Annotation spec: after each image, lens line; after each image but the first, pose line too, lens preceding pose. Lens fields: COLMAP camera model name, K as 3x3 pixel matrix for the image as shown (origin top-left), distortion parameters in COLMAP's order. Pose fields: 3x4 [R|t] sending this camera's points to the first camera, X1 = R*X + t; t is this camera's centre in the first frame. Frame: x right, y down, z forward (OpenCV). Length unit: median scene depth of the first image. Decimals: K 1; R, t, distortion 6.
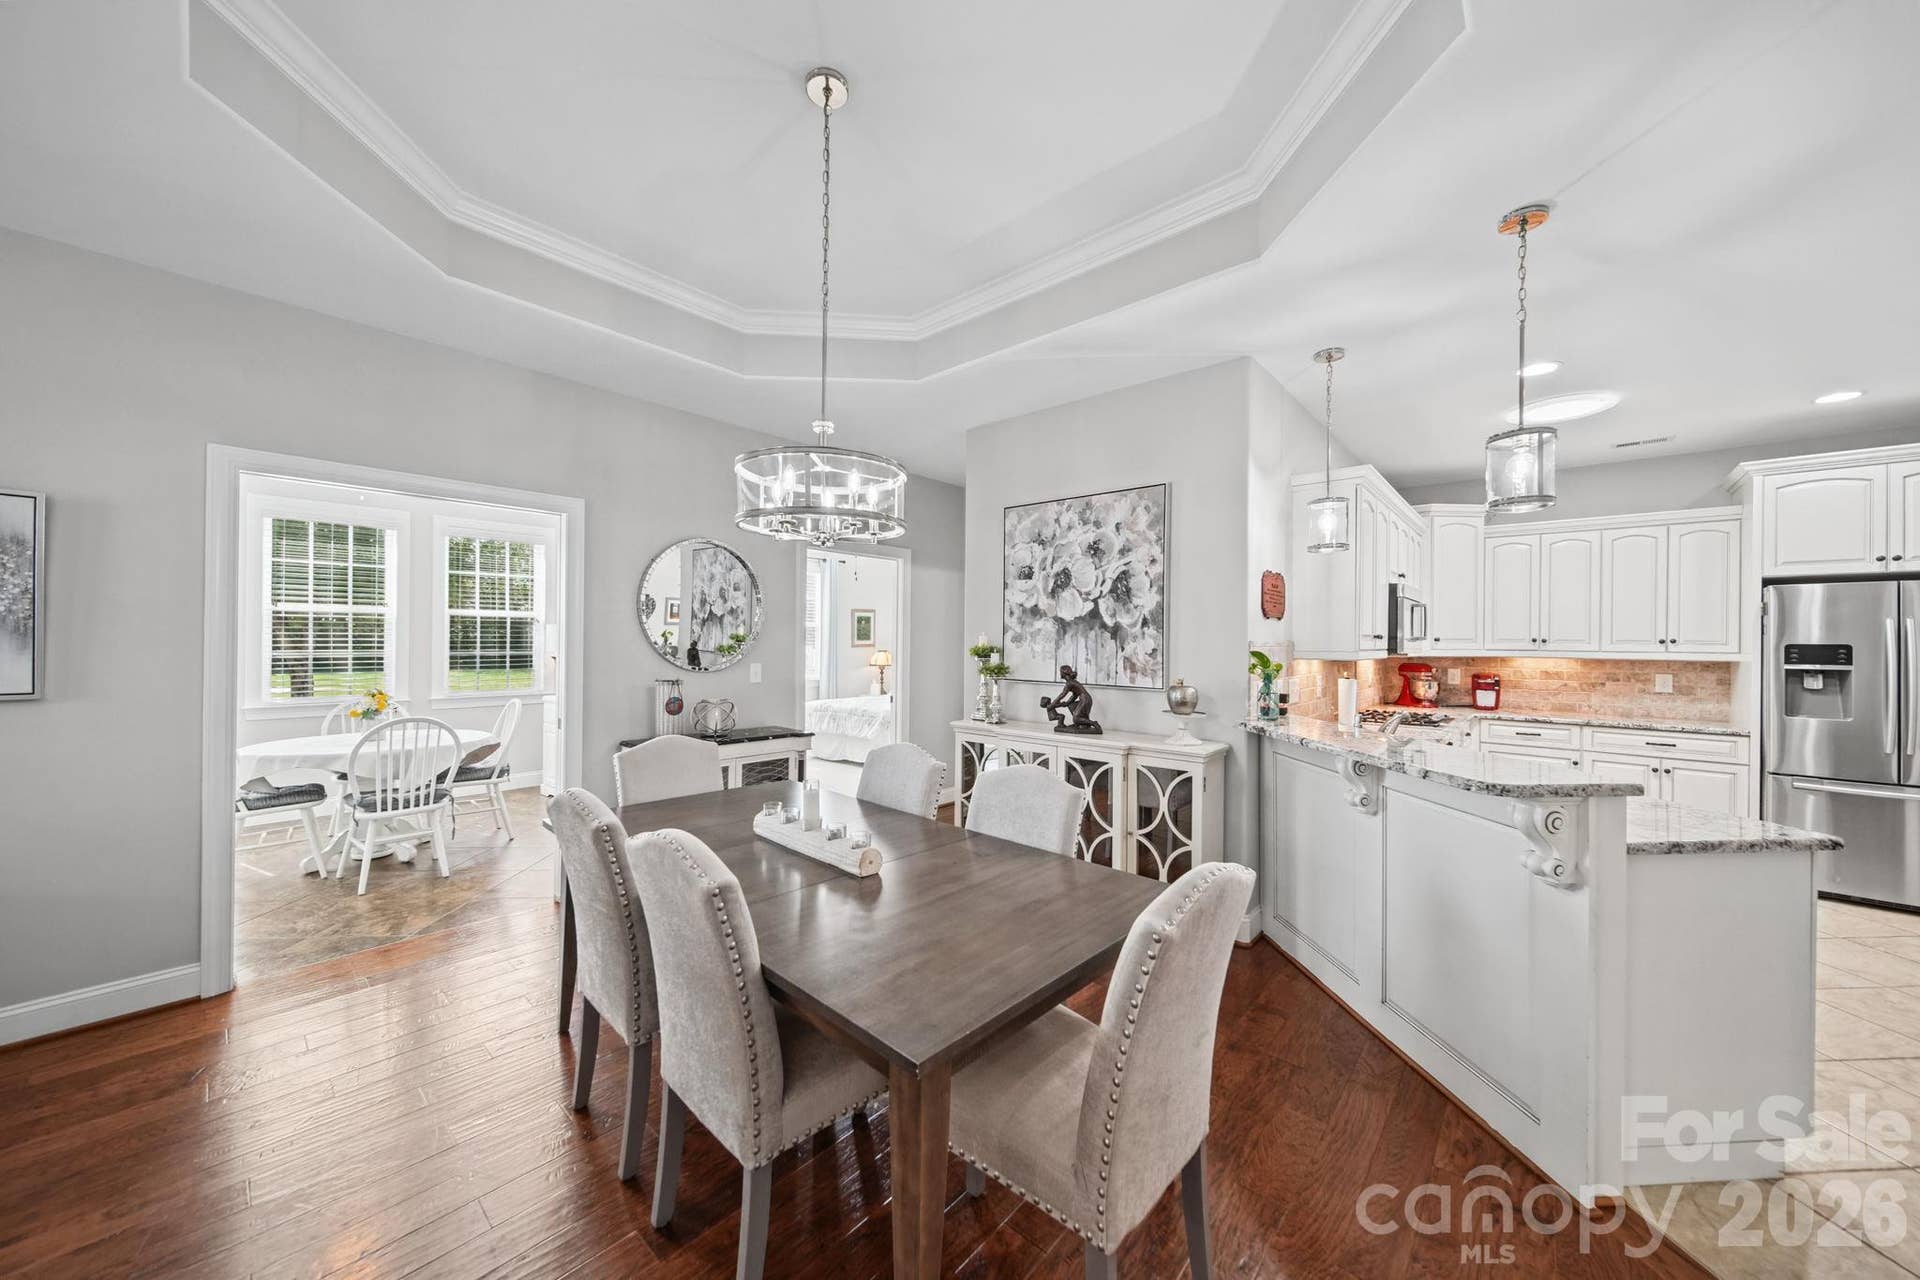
lens RADIAL K [[684.7, 0, 956.6], [0, 684.7, 638.4], [0, 0, 1]] dist [0.005490, -0.002432]
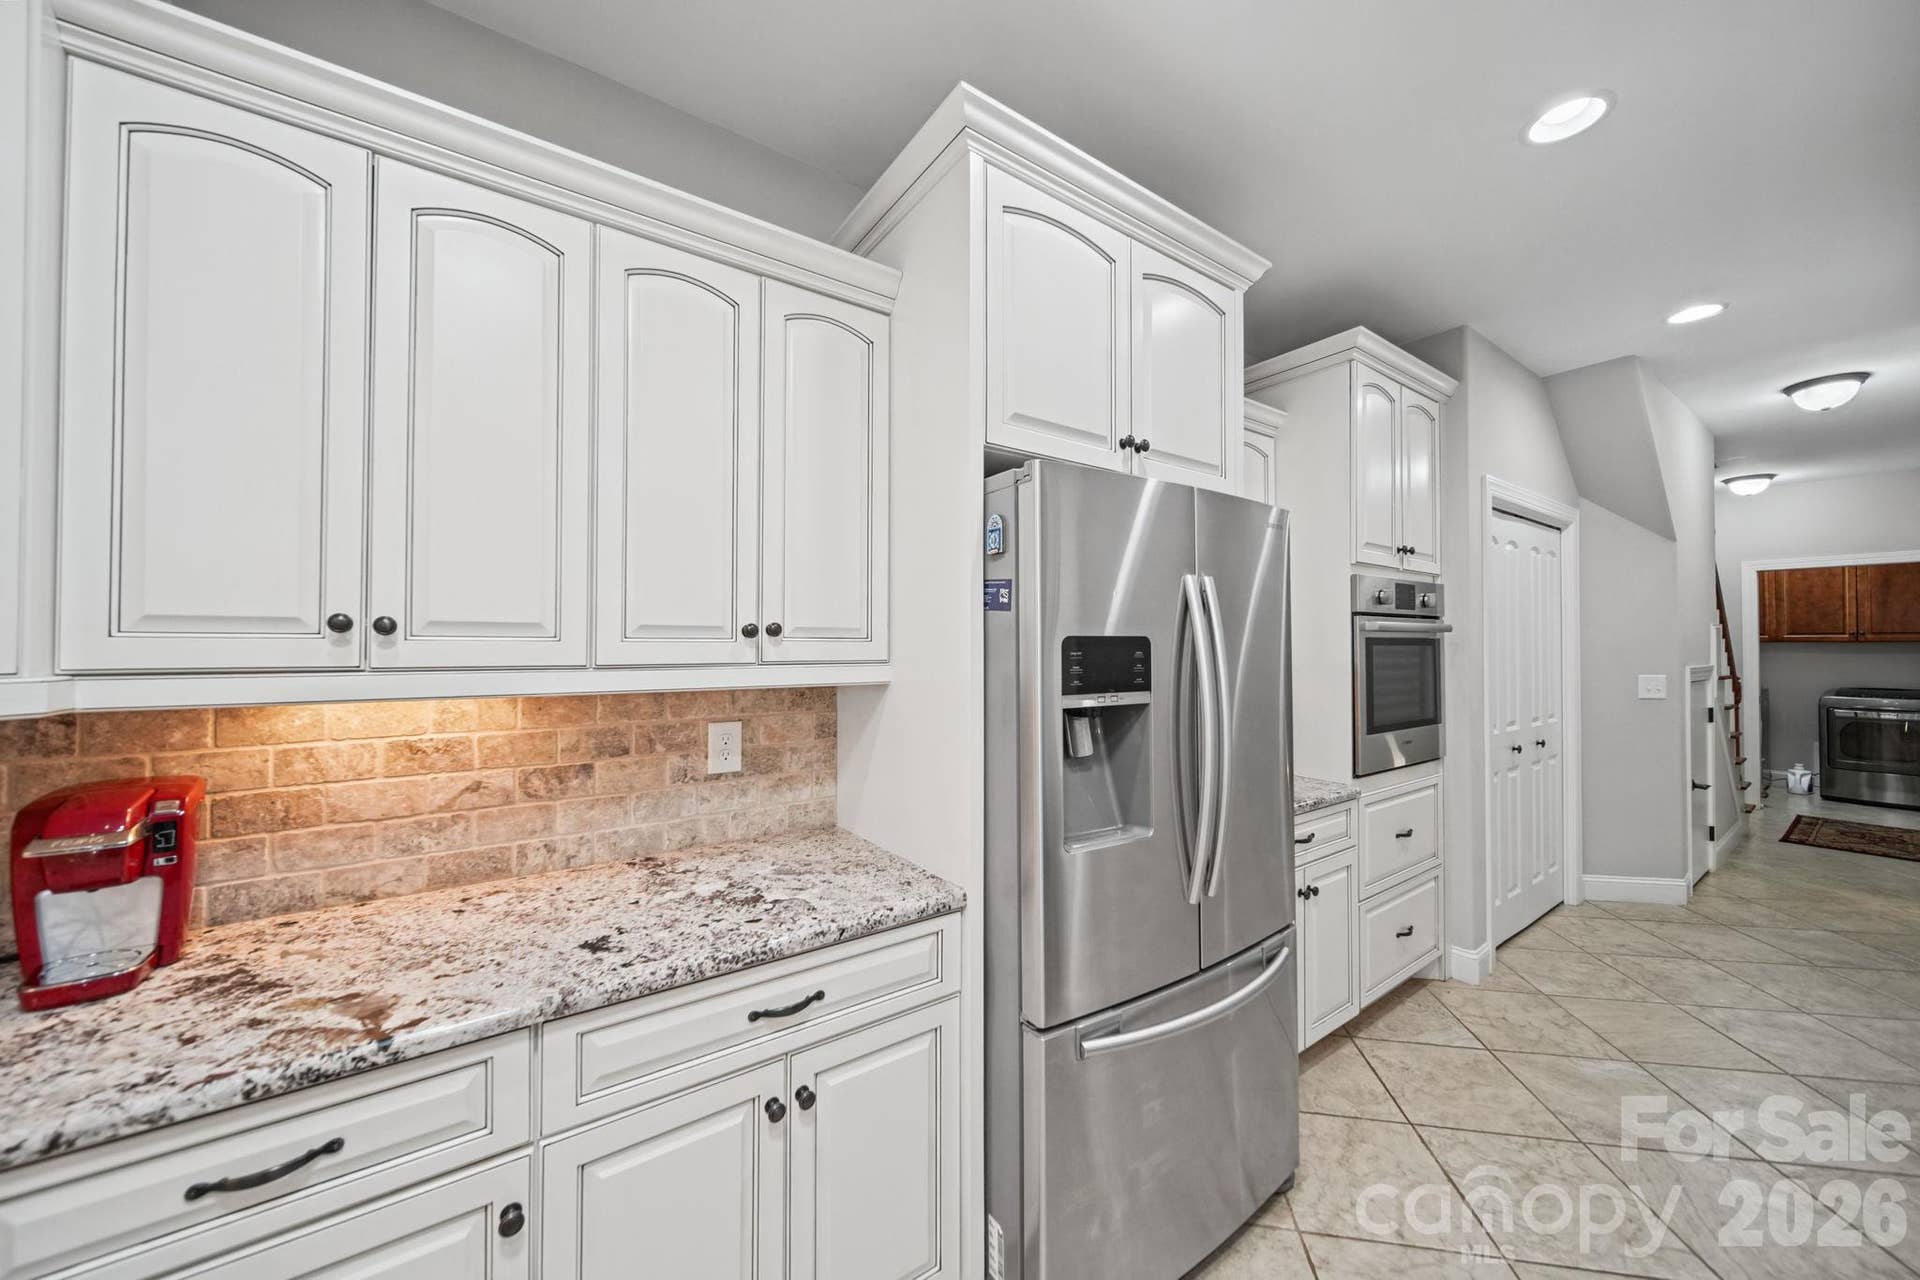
lens RADIAL K [[684.7, 0, 956.6], [0, 684.7, 638.4], [0, 0, 1]] dist [0.005490, -0.002432]
pose [[0.249402, 0.000516, 0.968400, 0.781118], [0.000040, 1.000000, -0.000543, 0.008626], [-0.968400, 0.000175, 0.249402, 0.870551]]
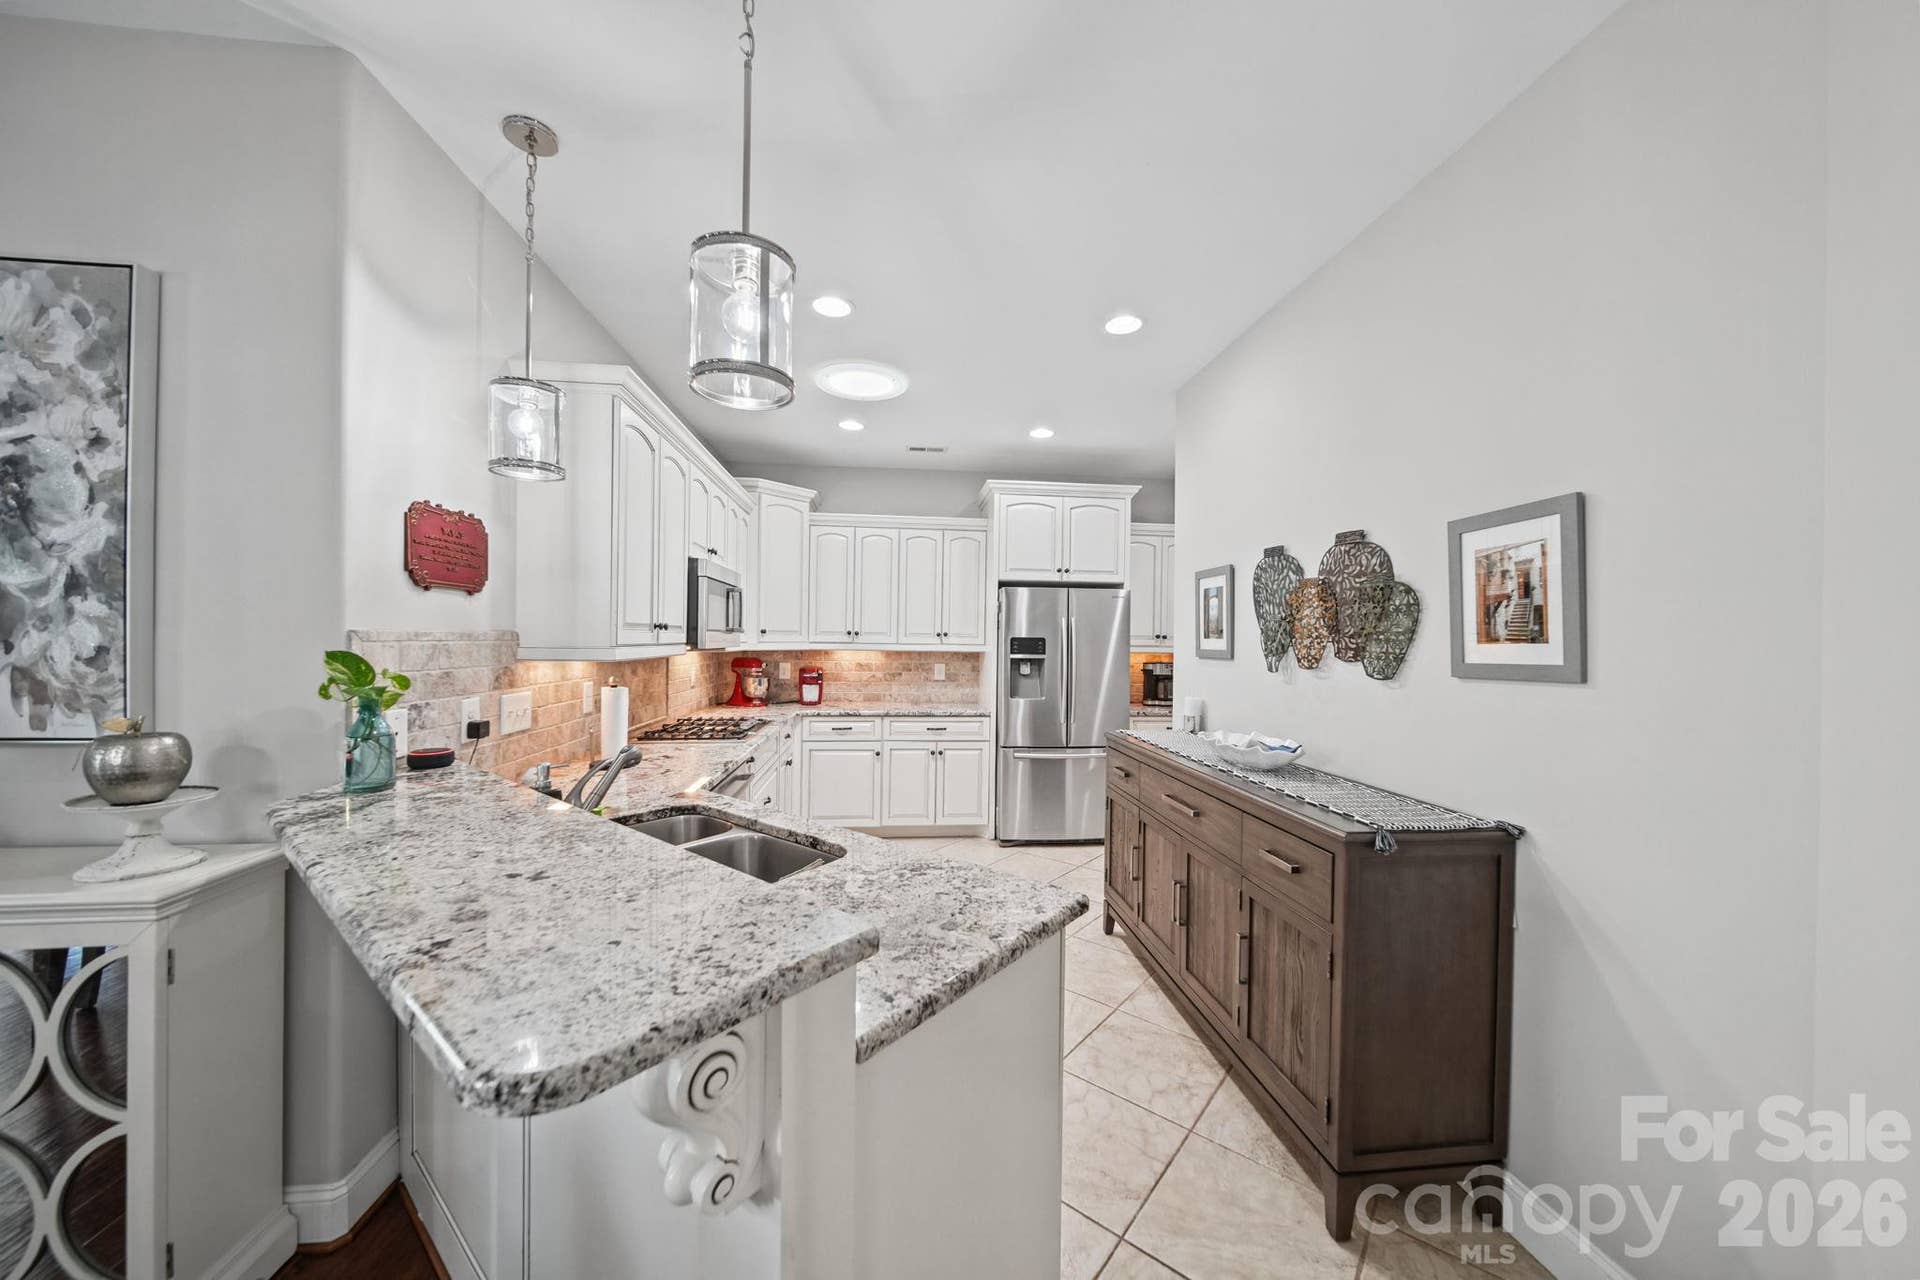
lens RADIAL K [[684.7, 0, 956.6], [0, 684.7, 638.4], [0, 0, 1]] dist [0.005490, -0.002432]
pose [[0.684426, 0.000007, 0.729082, 0.255642], [-0.009012, 0.999924, 0.008450, 0.001207], [-0.729027, -0.012354, 0.684374, 0.235603]]
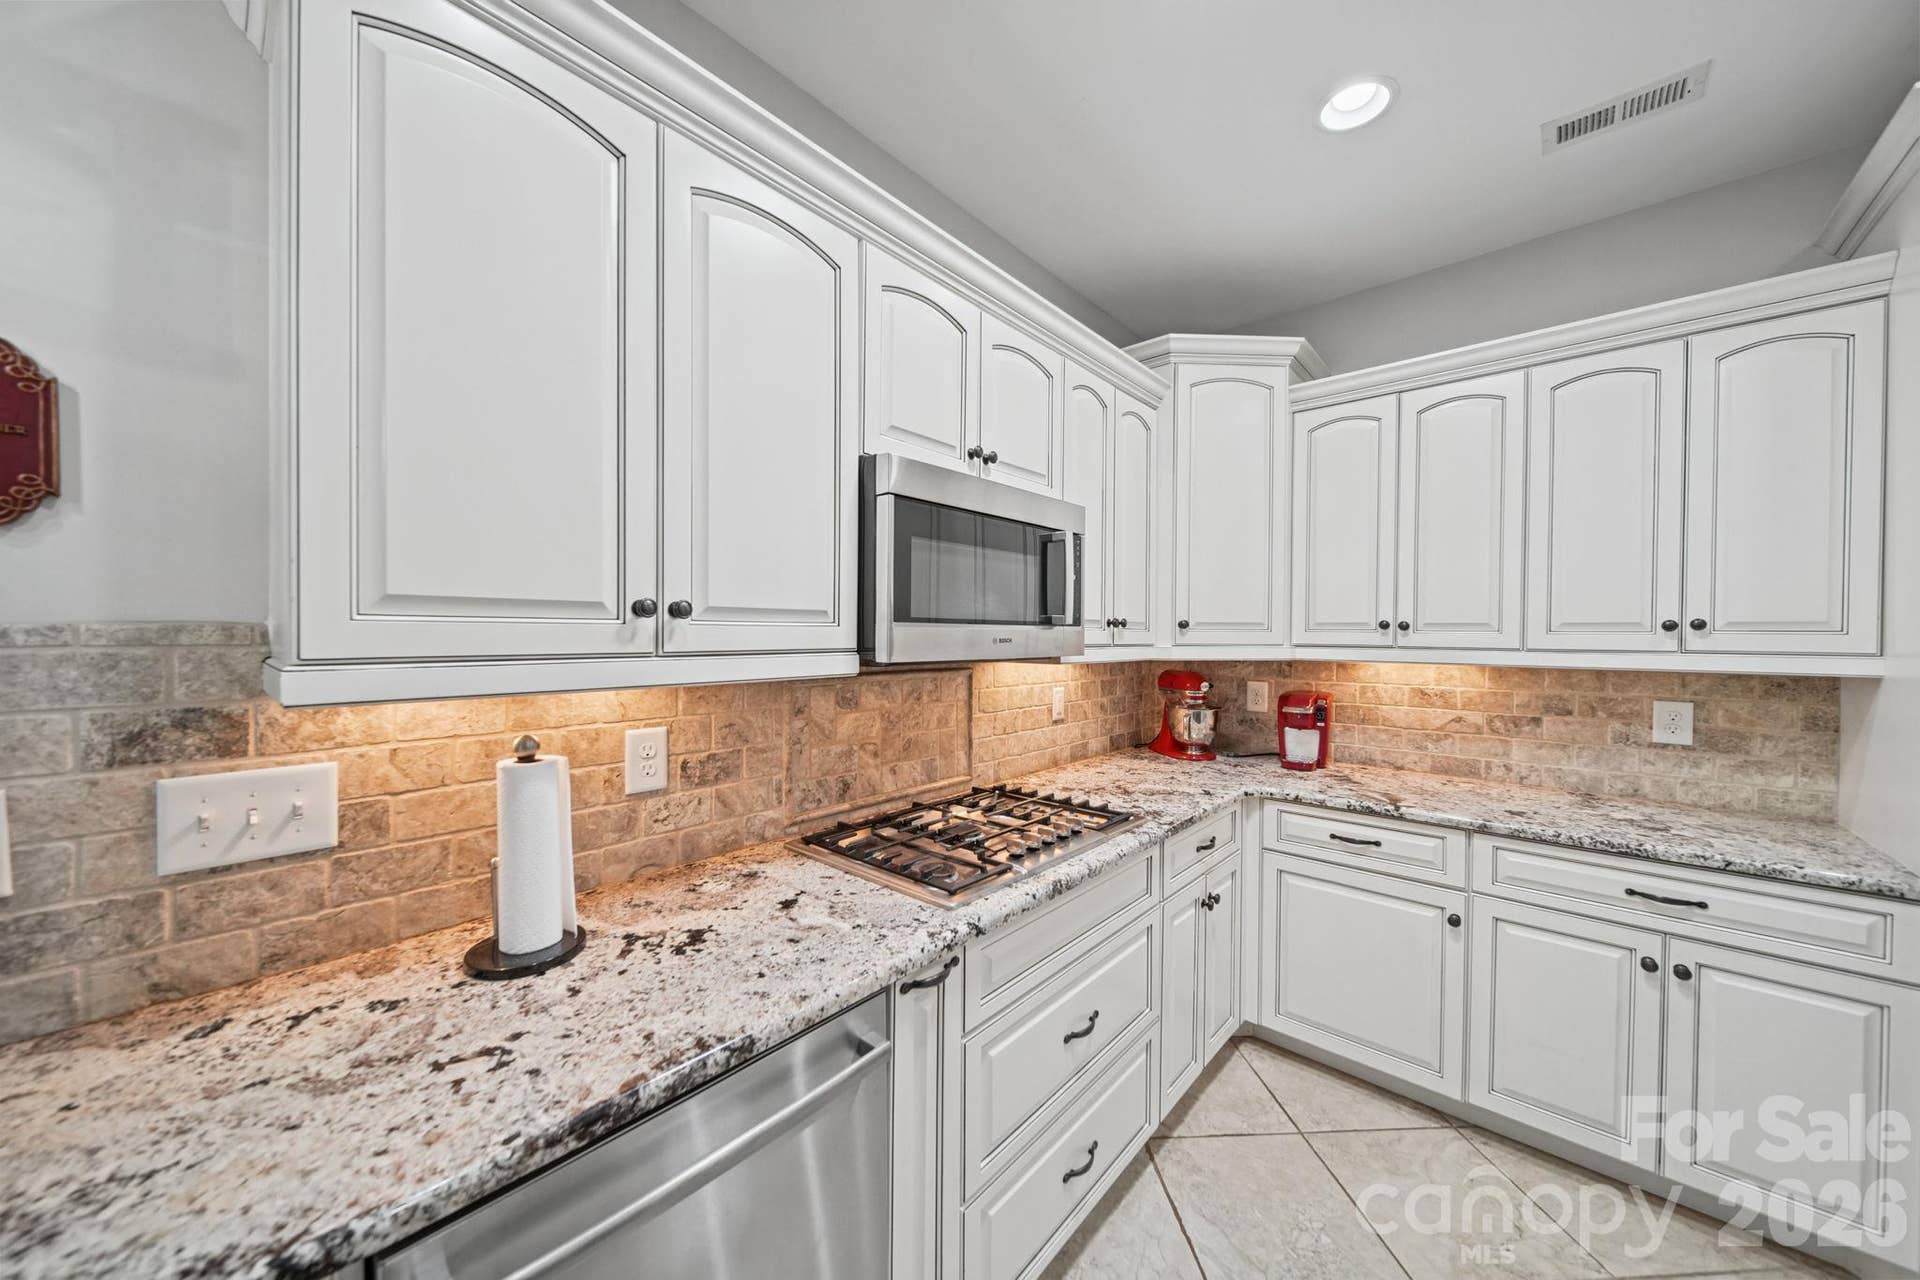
lens RADIAL K [[654.2, 0, 954.1], [0, 654.2, 637.5], [0, 0, 1]] dist [0.000316, -0.002255]
pose [[0.999685, -0.003366, -0.024888, 0.647947], [0.003619, 0.999942, 0.010147, 0.006440], [0.024853, -0.010233, 0.999639, 0.637793]]
